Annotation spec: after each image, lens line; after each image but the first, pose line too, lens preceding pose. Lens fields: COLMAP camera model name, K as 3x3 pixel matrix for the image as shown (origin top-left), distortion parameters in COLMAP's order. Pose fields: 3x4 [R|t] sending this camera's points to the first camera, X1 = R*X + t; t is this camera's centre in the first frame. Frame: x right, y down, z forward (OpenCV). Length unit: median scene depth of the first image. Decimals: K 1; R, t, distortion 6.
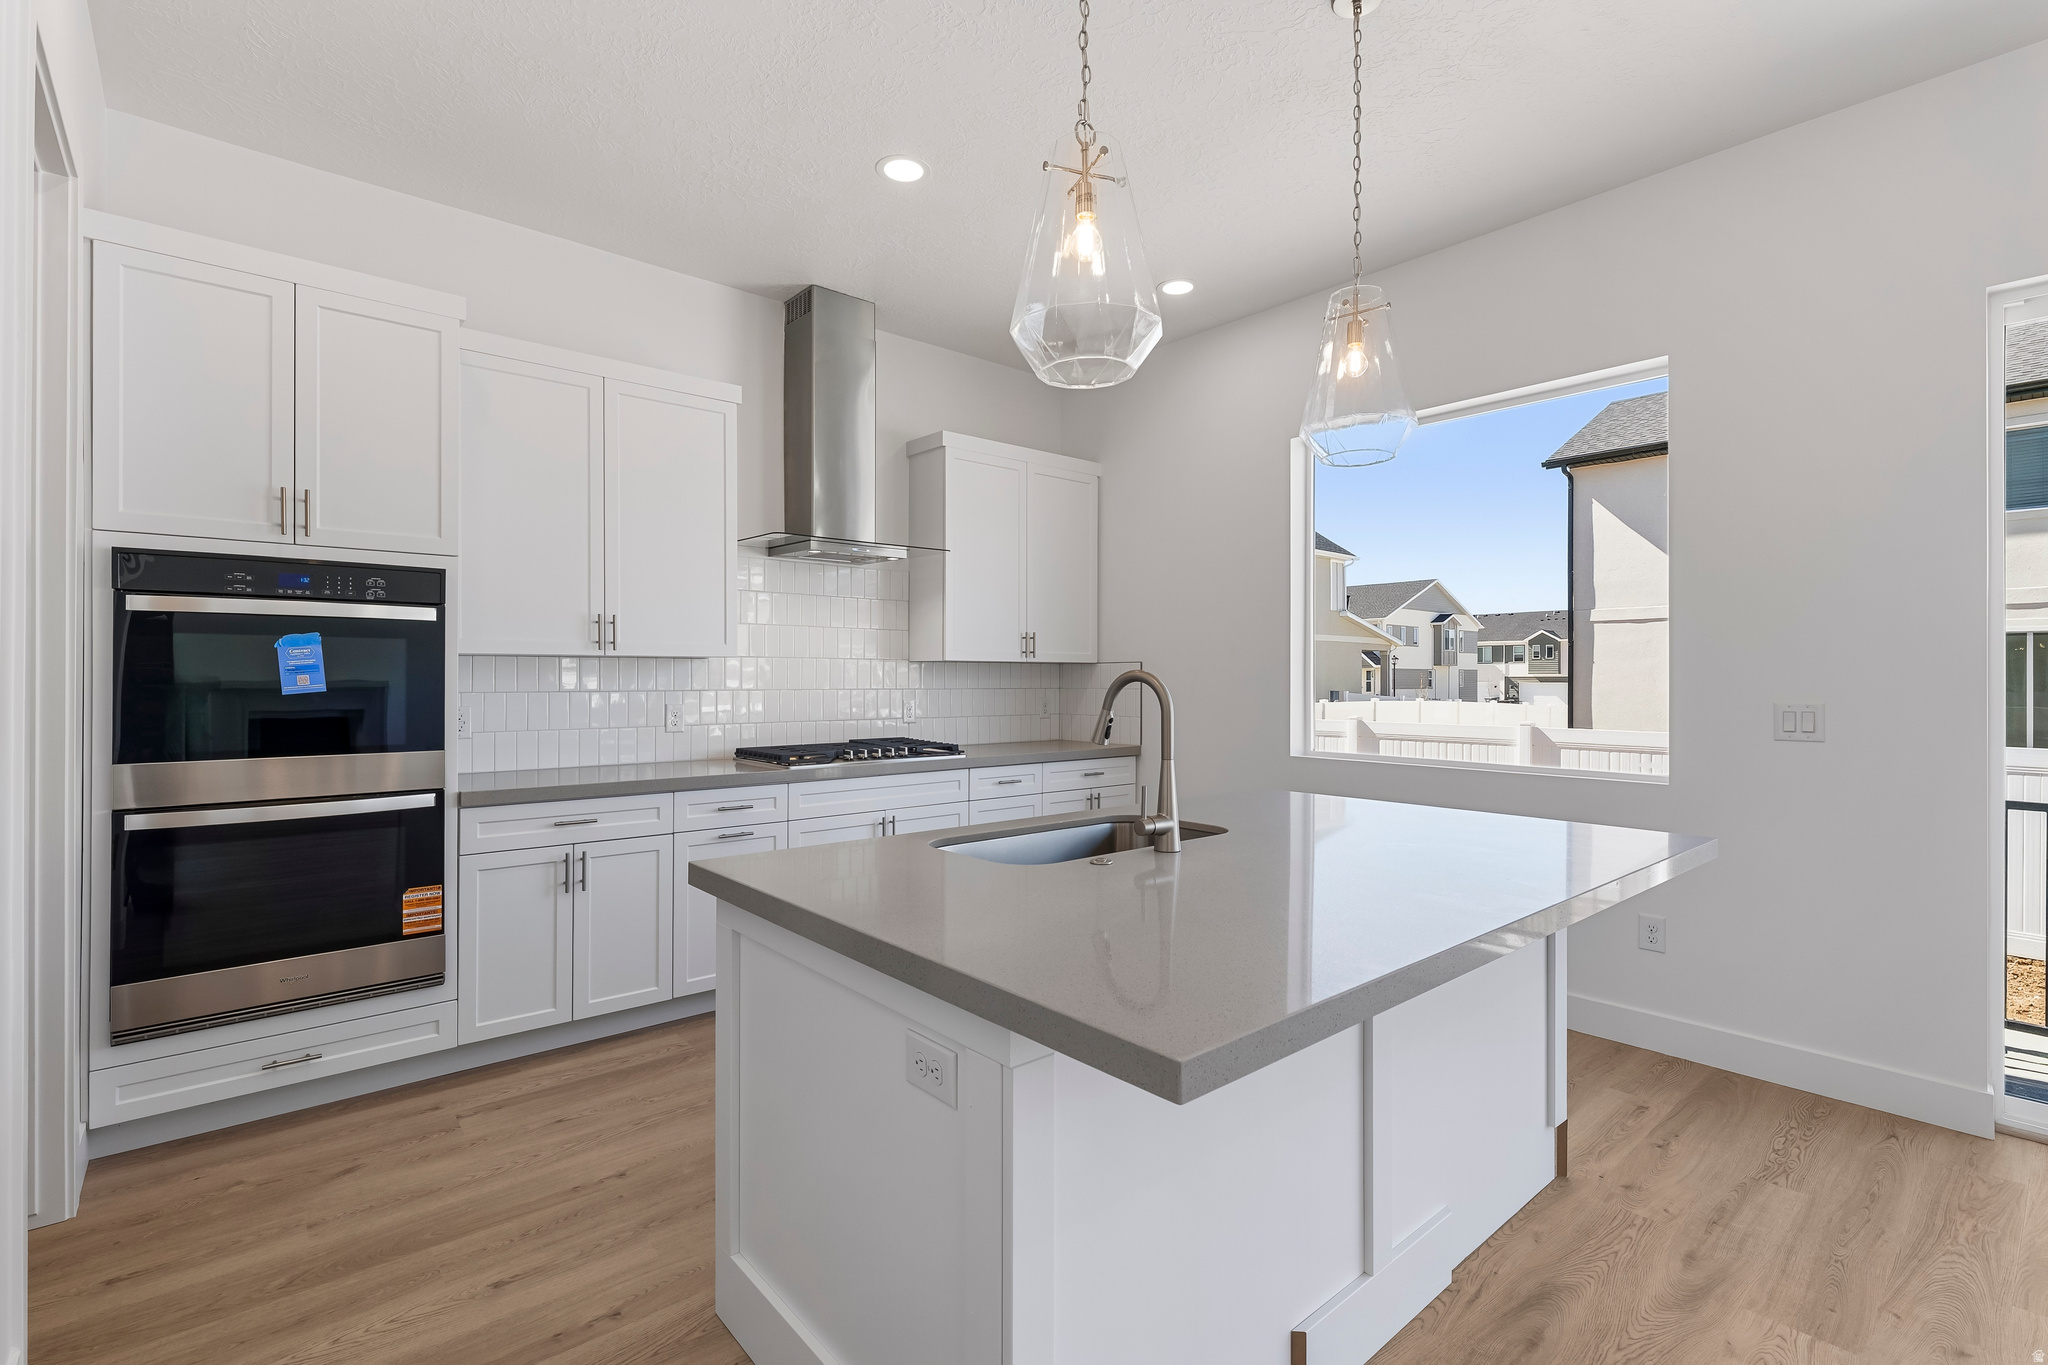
lens RADIAL K [[934.8, 0, 1028.5], [0, 934.8, 677.6], [0, 0, 1]] dist [-0.005612, -0.002816]
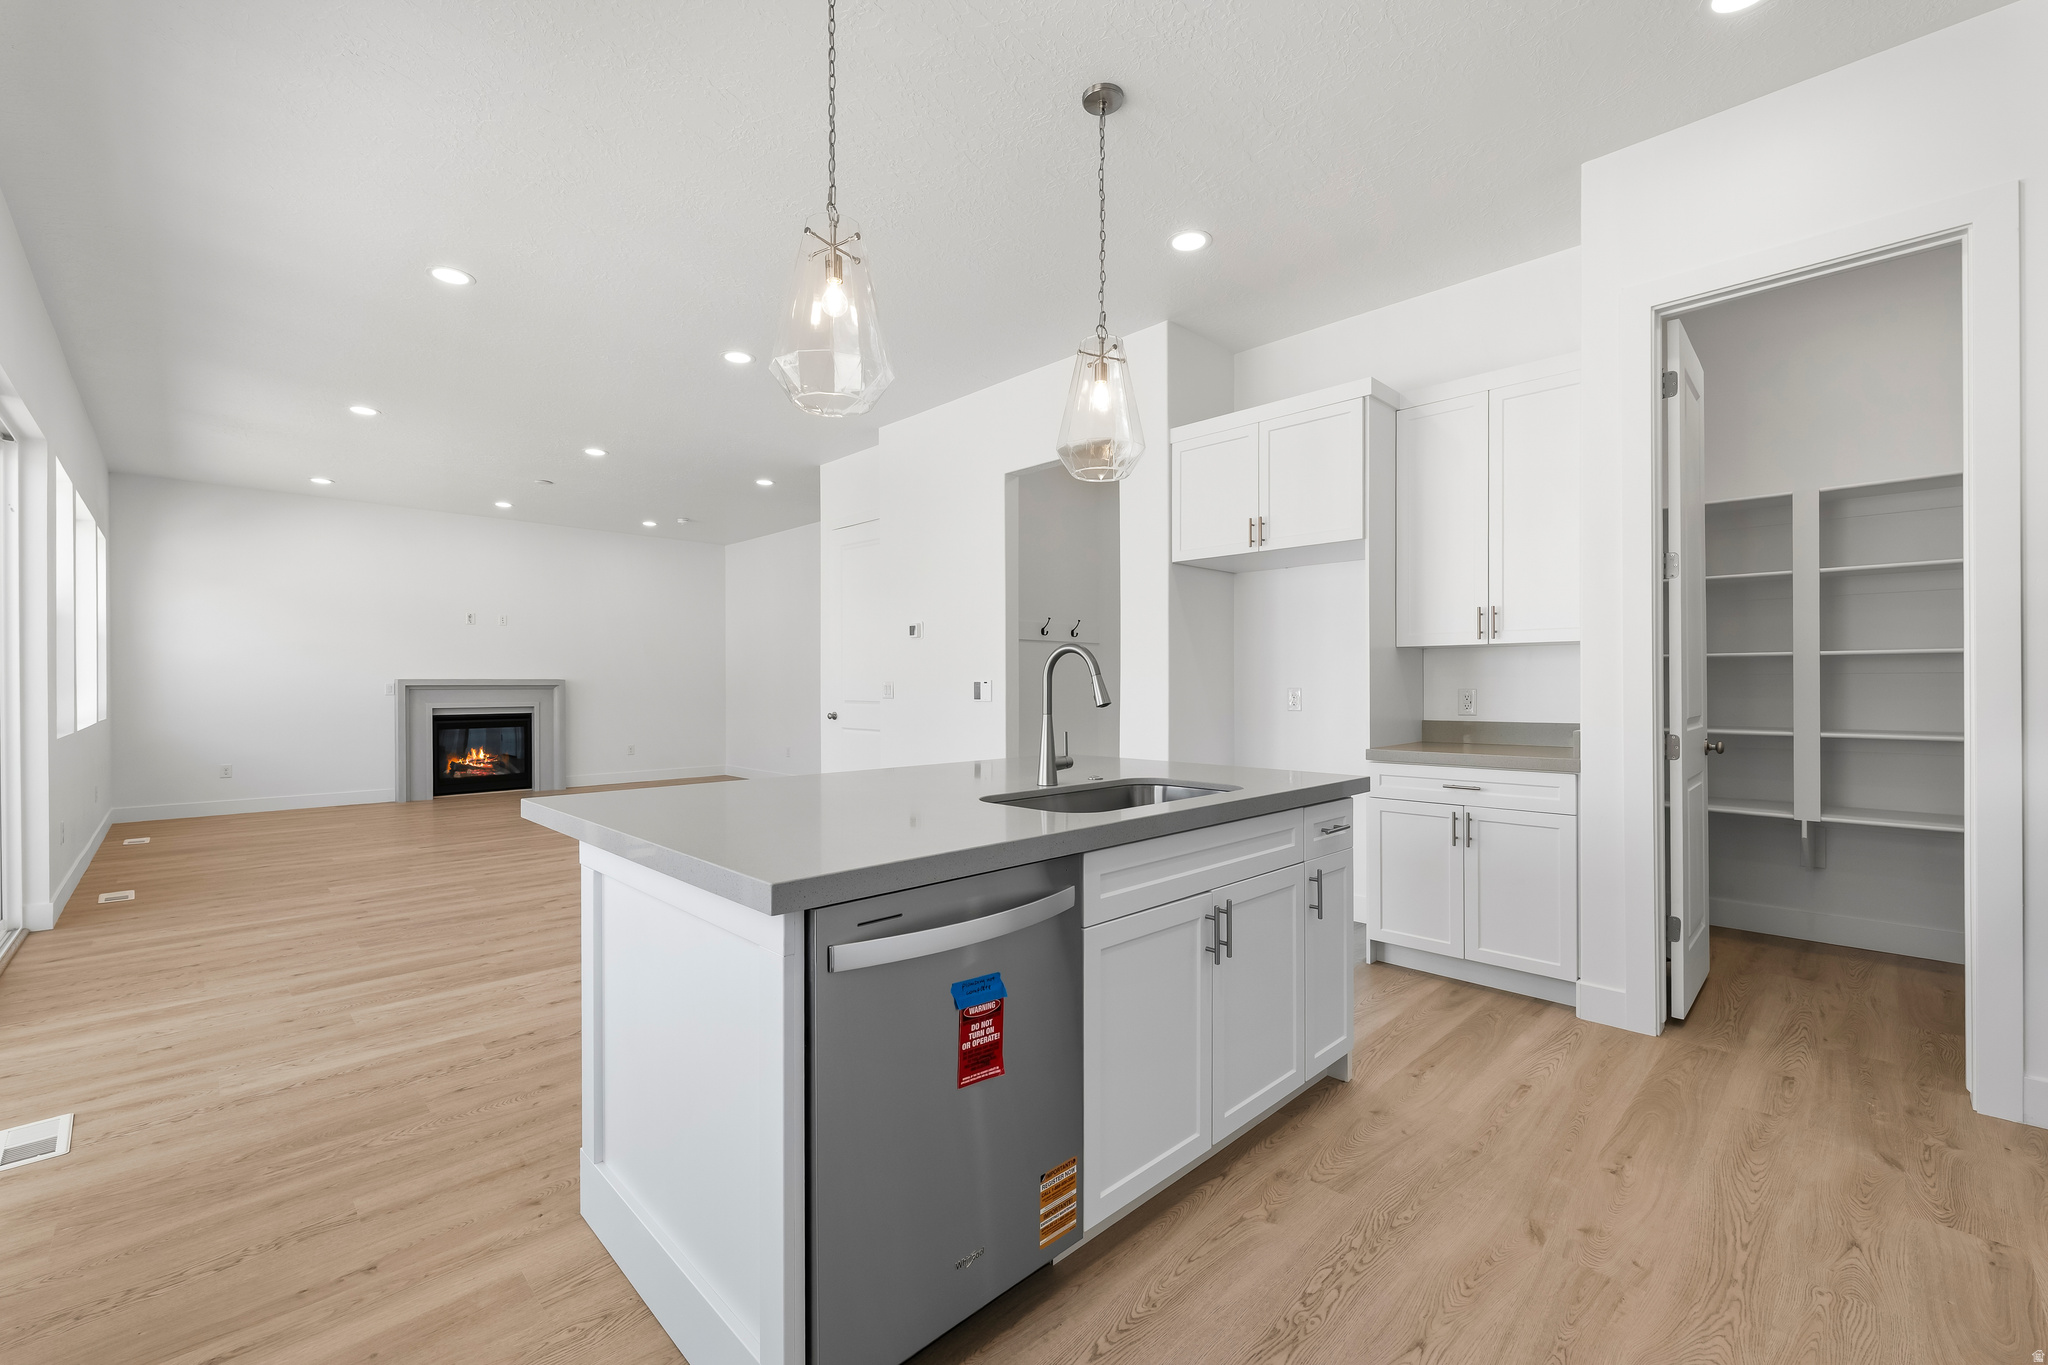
lens RADIAL K [[837.2, 0, 1016.3], [0, 837.2, 685.4], [0, 0, 1]] dist [0.000387, 0.001151]
pose [[-0.998938, 0.001119, -0.046068, 0.180592], [0.000912, 0.999989, 0.004508, 0.031370], [0.046073, 0.004461, -0.998928, 1.591414]]
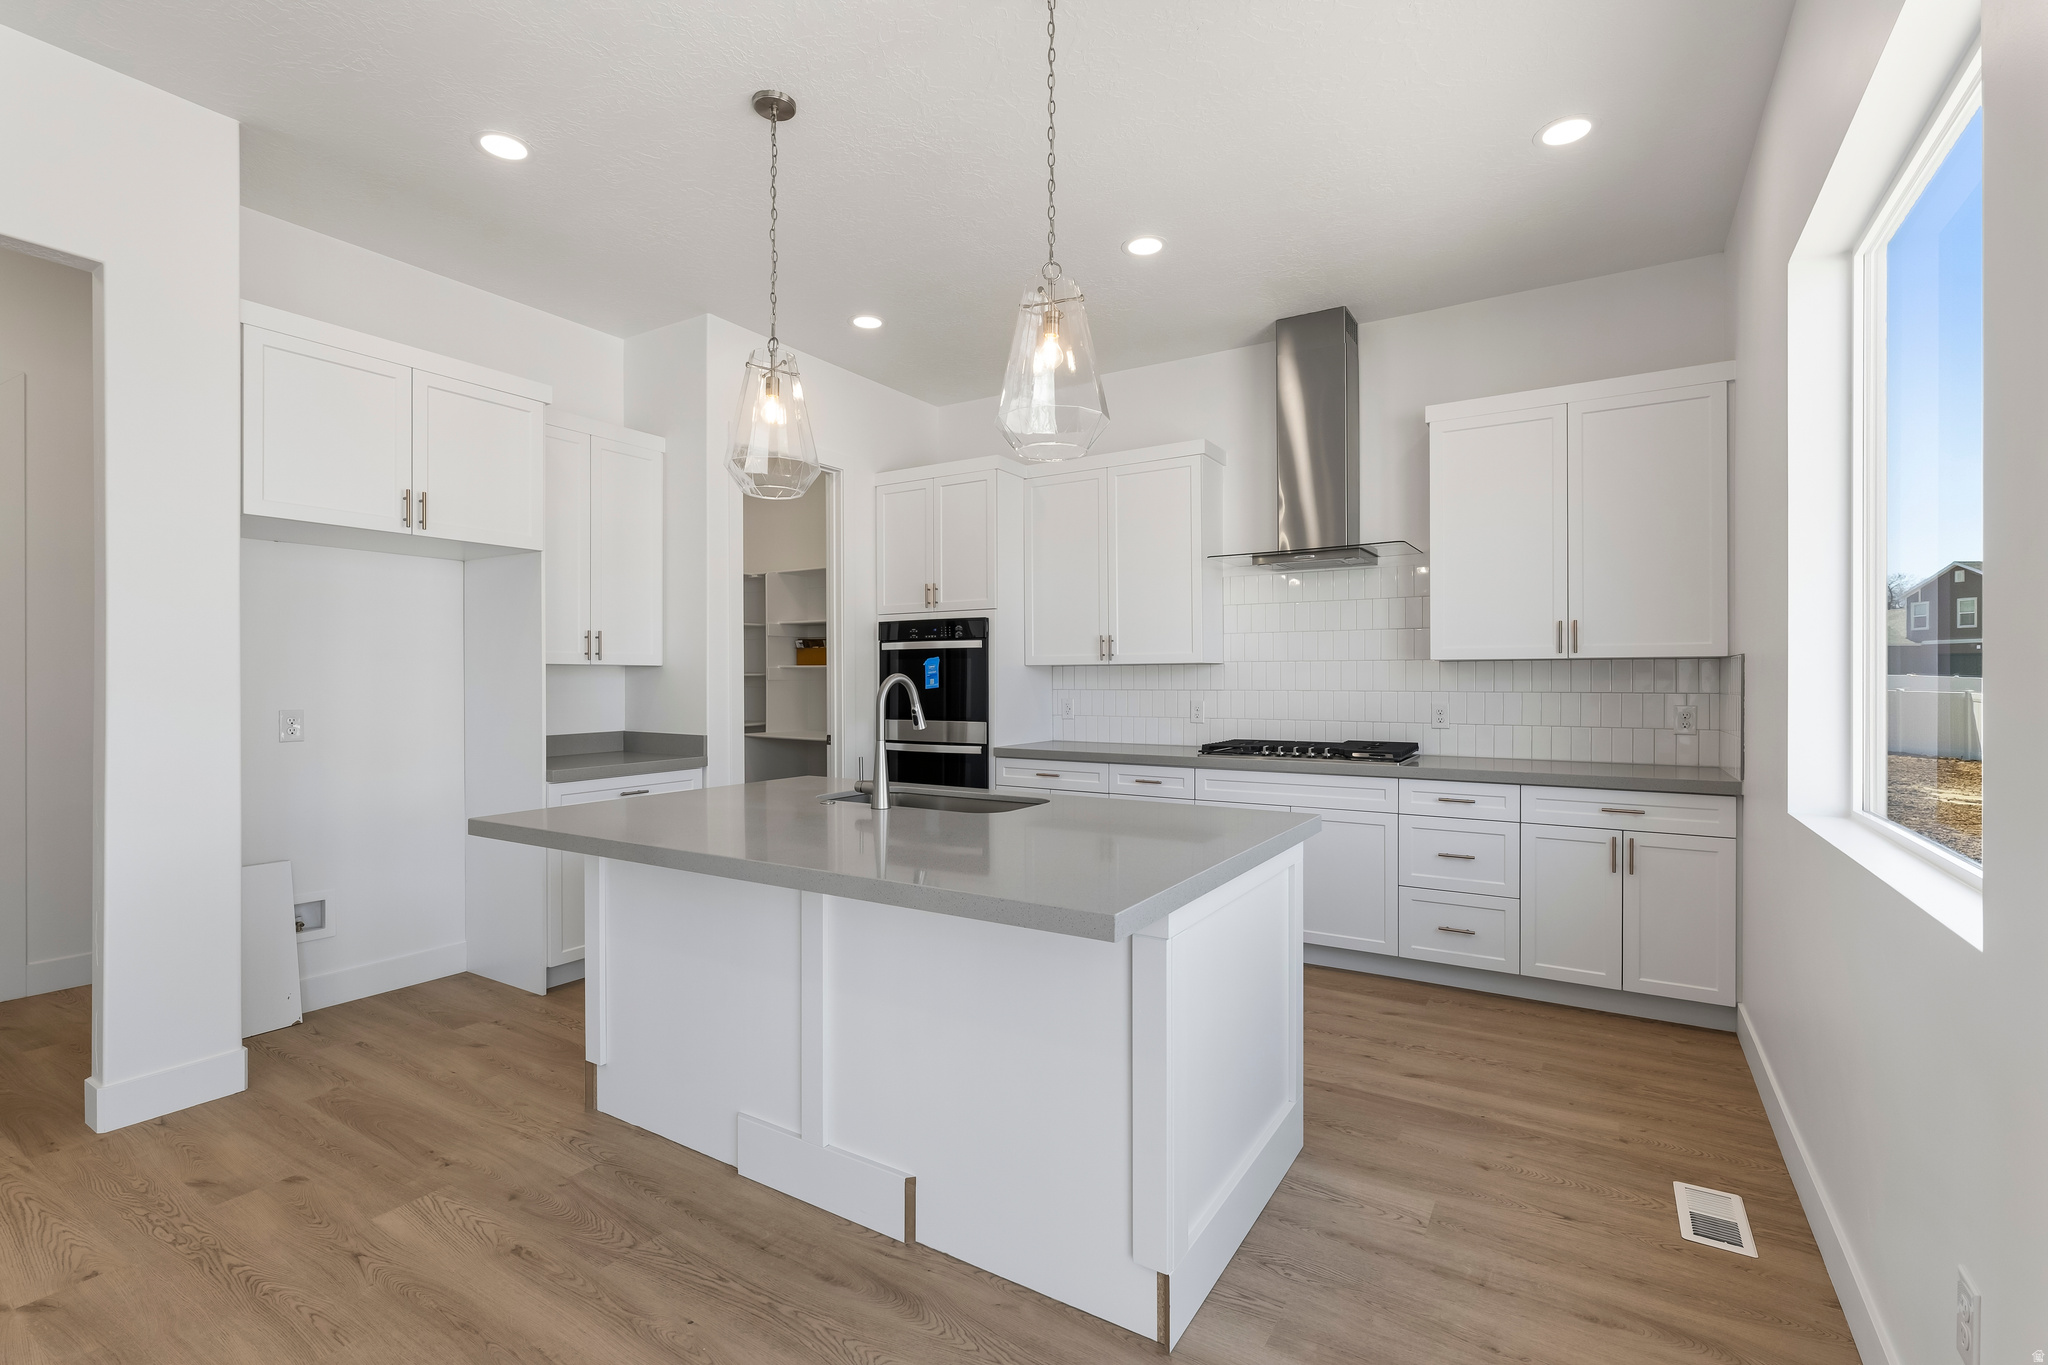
lens RADIAL K [[934.8, 0, 1011.6], [0, 934.8, 681.3], [0, 0, 1]] dist [-0.005612, -0.002816]
pose [[0.273176, -0.002925, -0.961960, 1.104074], [0.001361, 0.999996, -0.002654, 0.007041], [0.961963, -0.000585, 0.273179, 0.600261]]
